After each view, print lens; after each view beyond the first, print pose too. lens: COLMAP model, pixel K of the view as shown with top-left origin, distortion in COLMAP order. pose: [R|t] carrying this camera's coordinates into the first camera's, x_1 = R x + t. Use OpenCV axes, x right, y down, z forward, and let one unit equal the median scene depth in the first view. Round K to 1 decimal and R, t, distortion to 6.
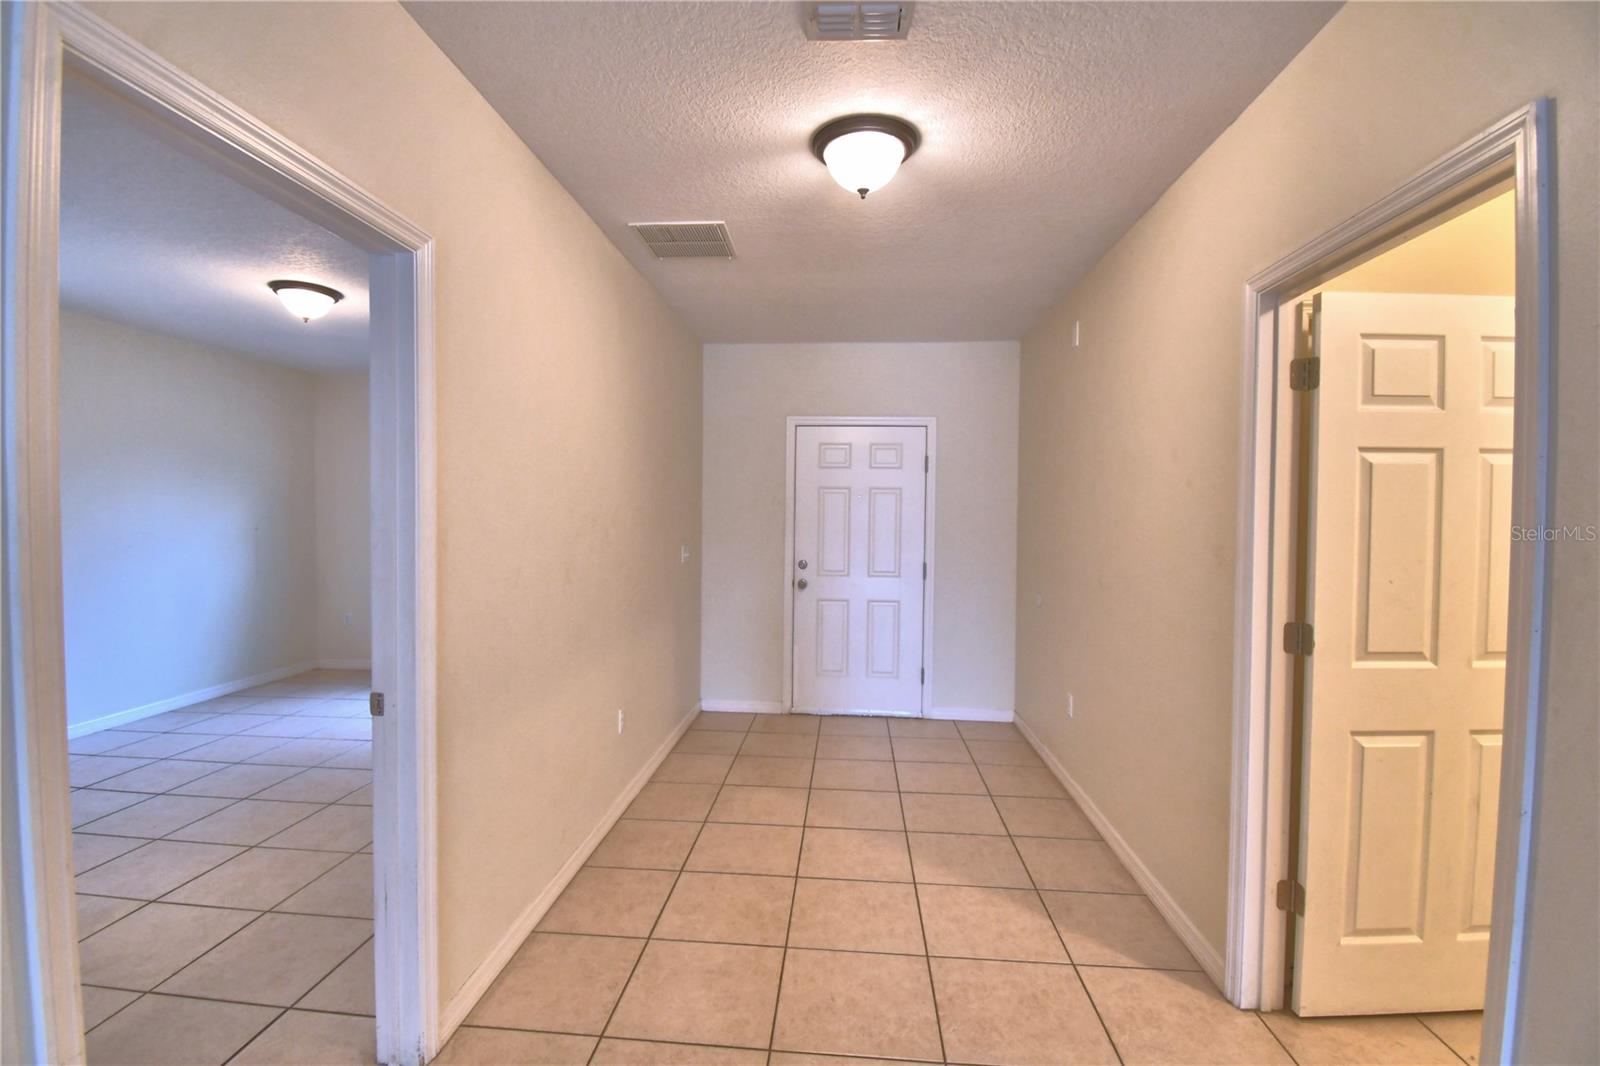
lens RADIAL K [[712.2, 0, 789.5], [0, 712.2, 532.6], [0, 0, 1]] dist [0.004363, -0.017999]
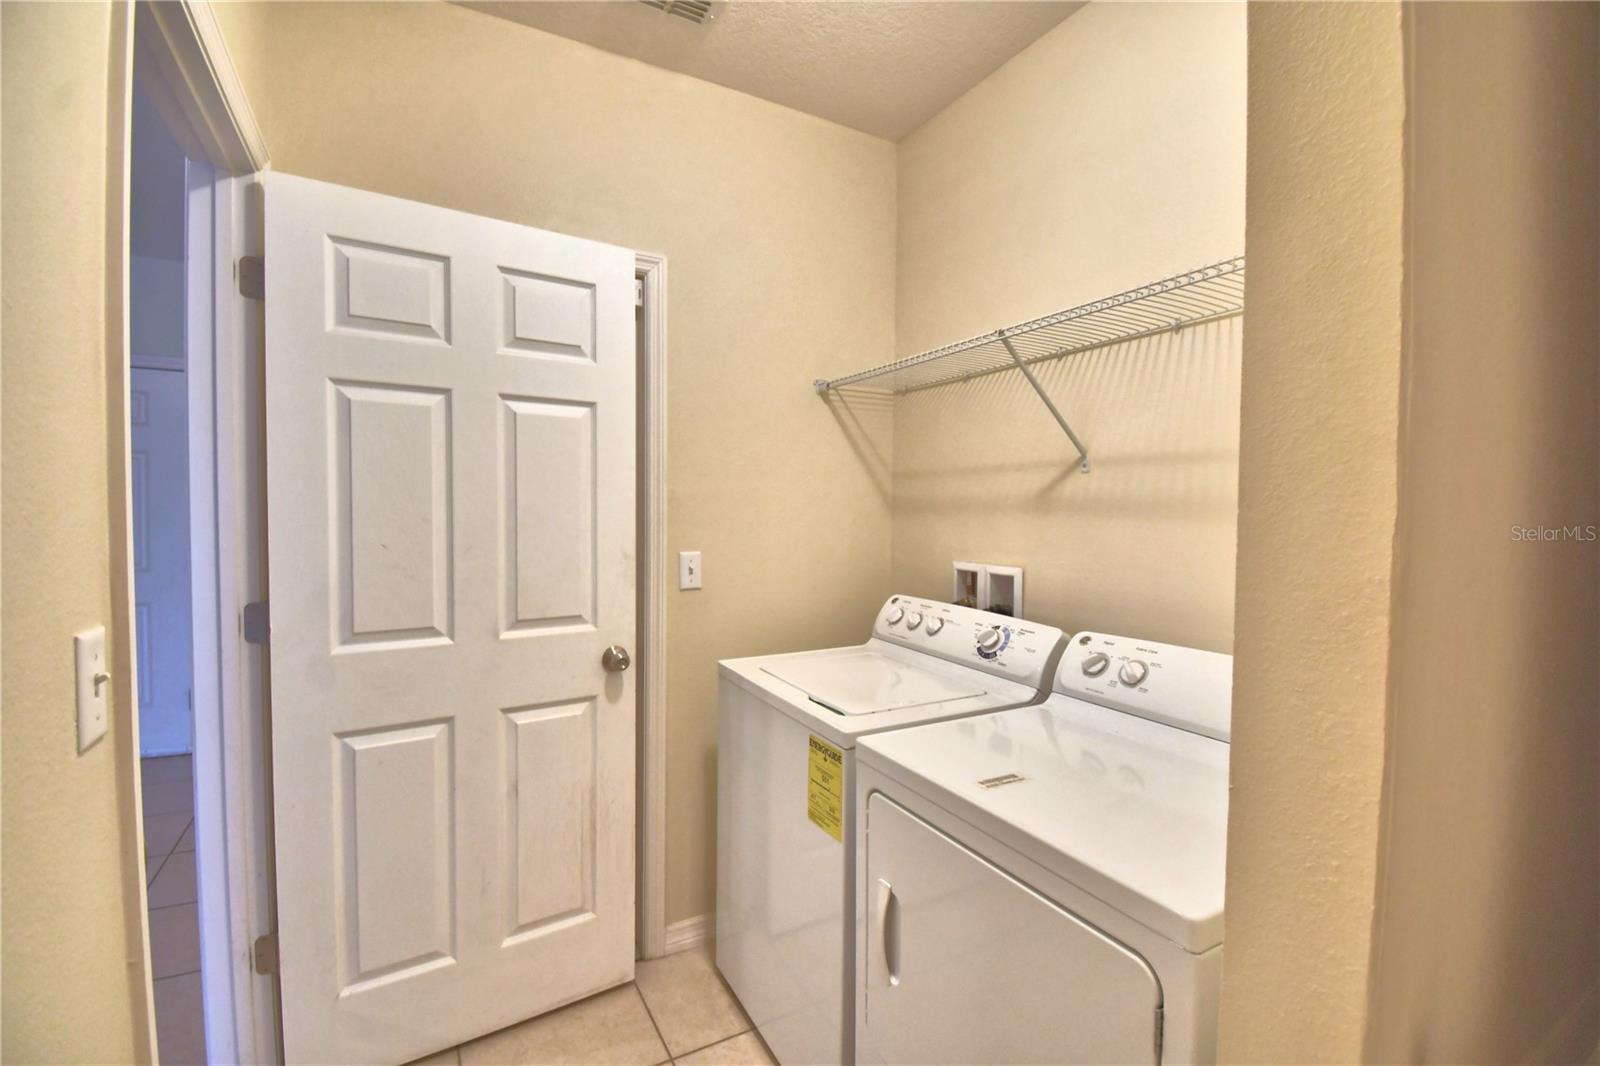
lens RADIAL K [[697.4, 0, 791.2], [0, 697.4, 532.0], [0, 0, 1]] dist [0.024021, -0.027981]
pose [[0.836432, -0.018759, 0.547750, 0.795191], [0.011359, 0.999793, 0.016894, 0.044750], [-0.547954, -0.007909, 0.836471, 0.052811]]
